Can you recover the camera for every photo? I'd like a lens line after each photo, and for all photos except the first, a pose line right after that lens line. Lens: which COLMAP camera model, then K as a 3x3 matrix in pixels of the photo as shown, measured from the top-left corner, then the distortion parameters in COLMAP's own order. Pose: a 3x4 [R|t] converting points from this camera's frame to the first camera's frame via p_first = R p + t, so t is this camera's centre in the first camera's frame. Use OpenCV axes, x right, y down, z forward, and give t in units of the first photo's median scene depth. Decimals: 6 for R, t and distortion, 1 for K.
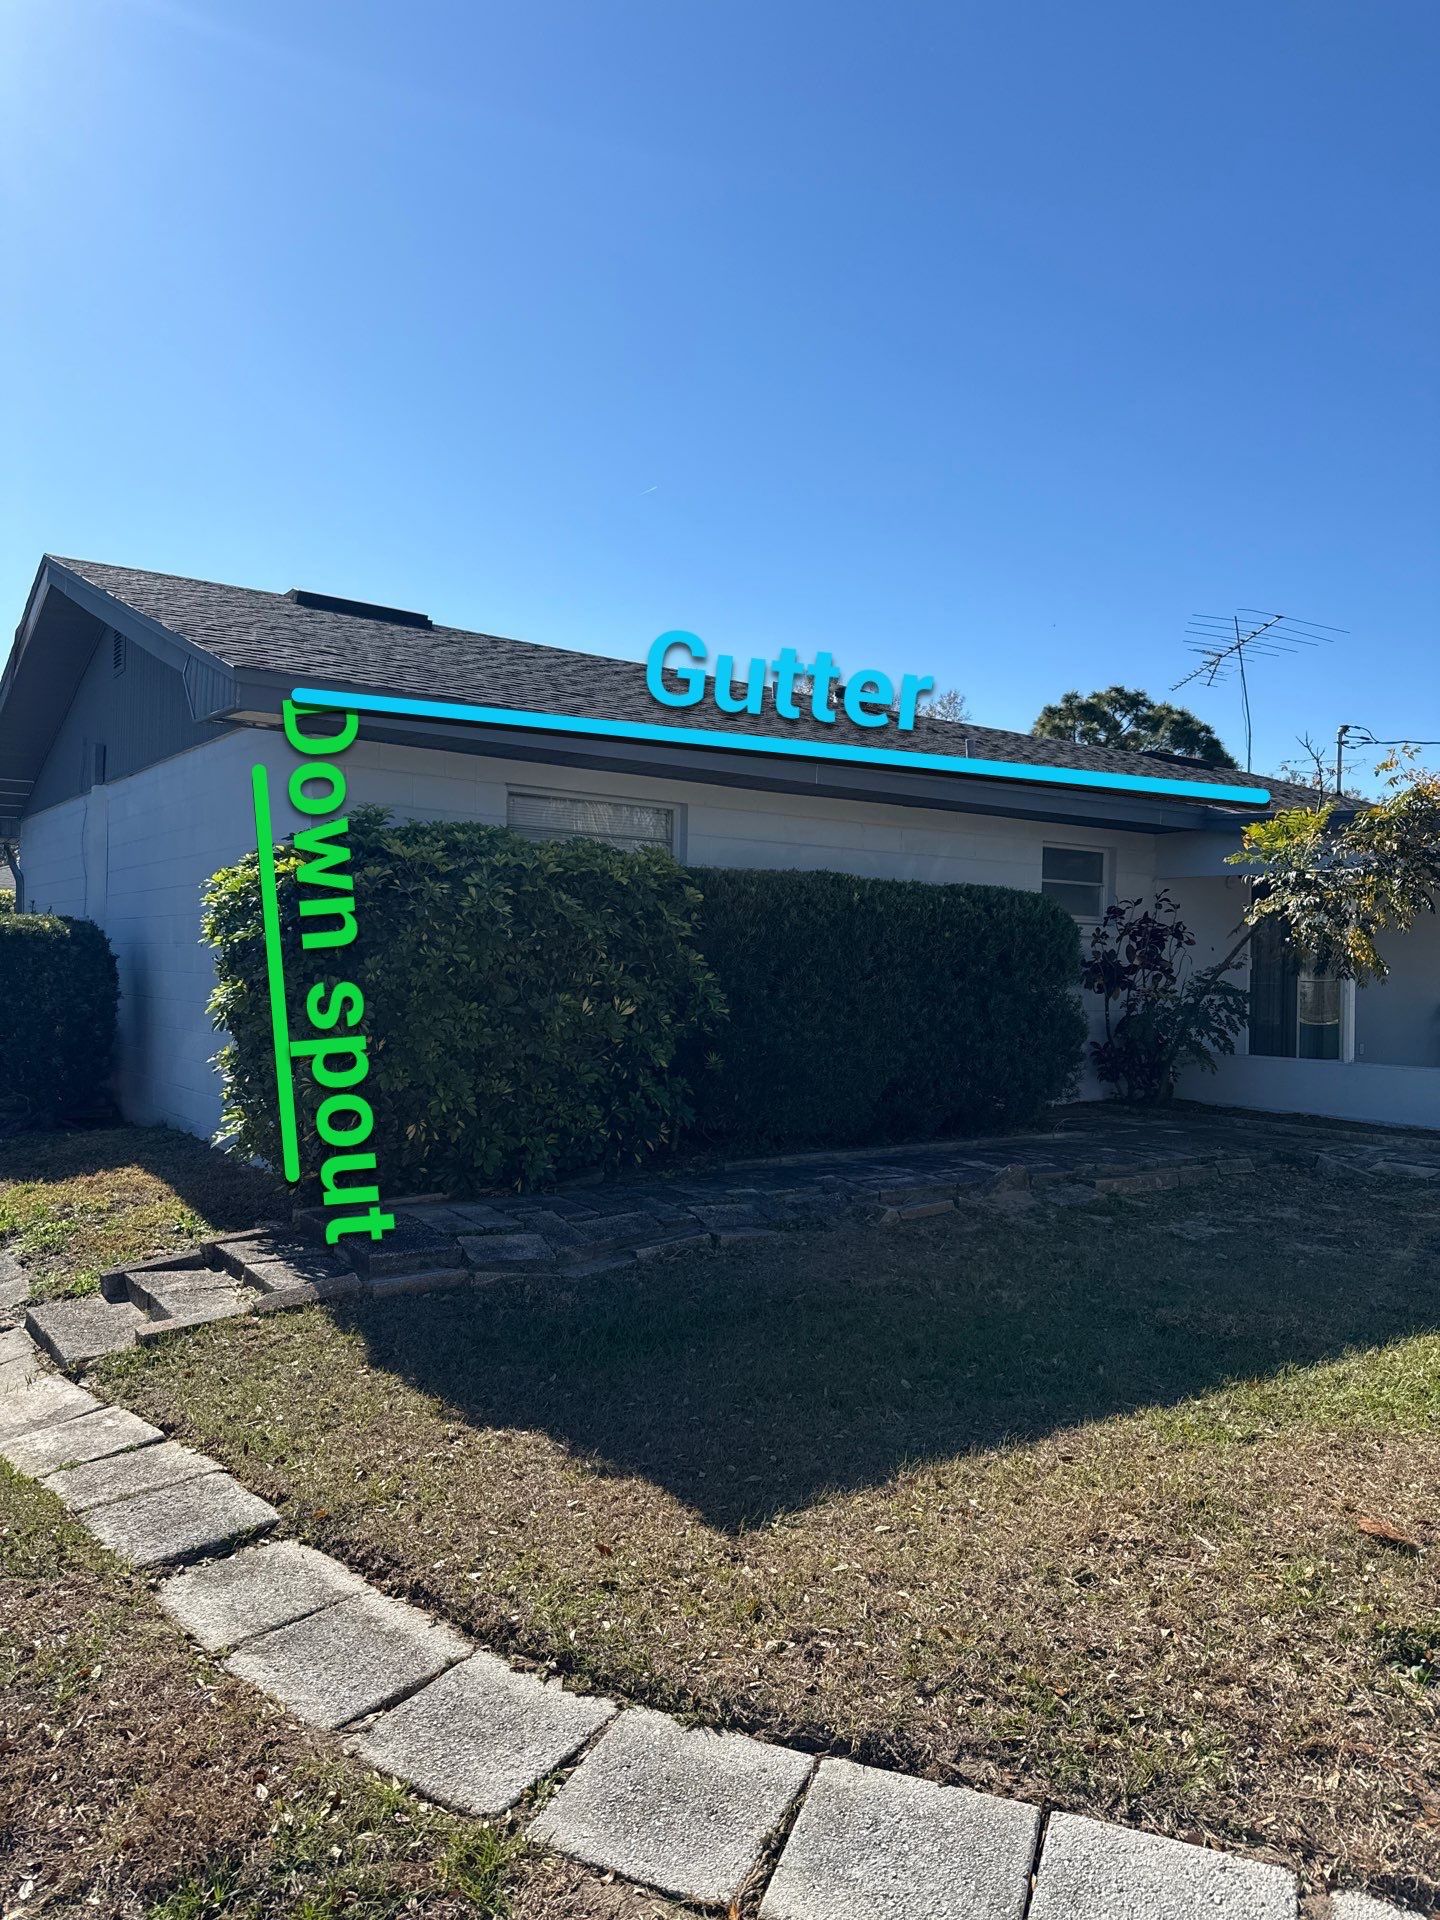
lens RADIAL K [[1354.9, 0, 720.0], [0, 1354.9, 960.0], [0, 0, 1]] dist [0.002542, -0.001576]
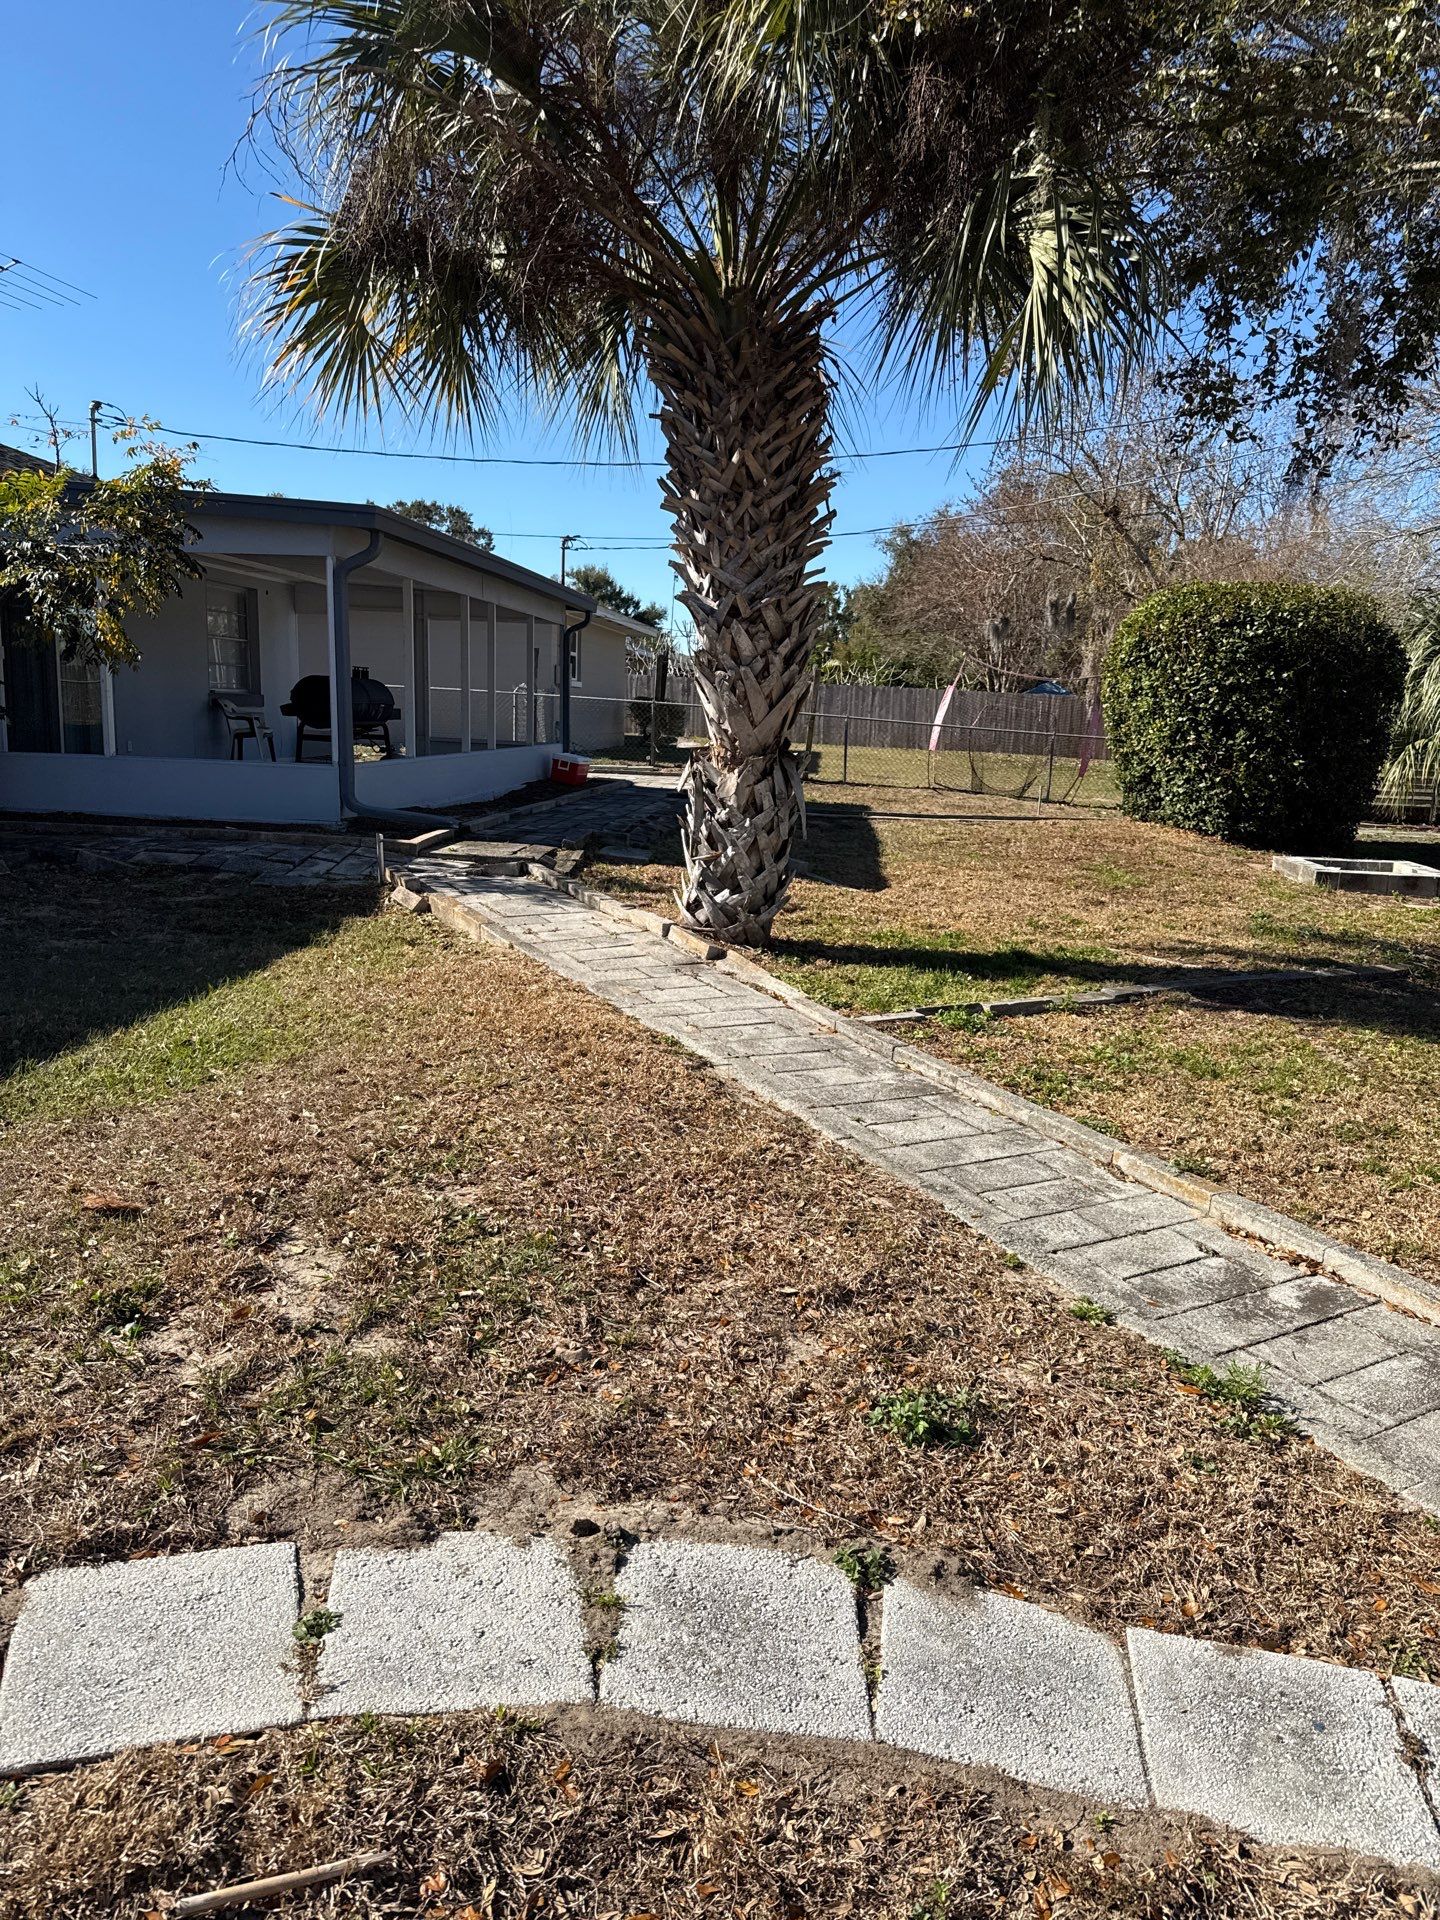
lens RADIAL K [[1354.9, 0, 720.0], [0, 1354.9, 960.0], [0, 0, 1]] dist [0.002542, -0.001576]
pose [[0.671650, -0.134370, 0.728581, 0.087776], [-0.021581, 0.979450, 0.200531, 0.041501], [-0.740554, -0.150410, 0.654948, 0.058527]]
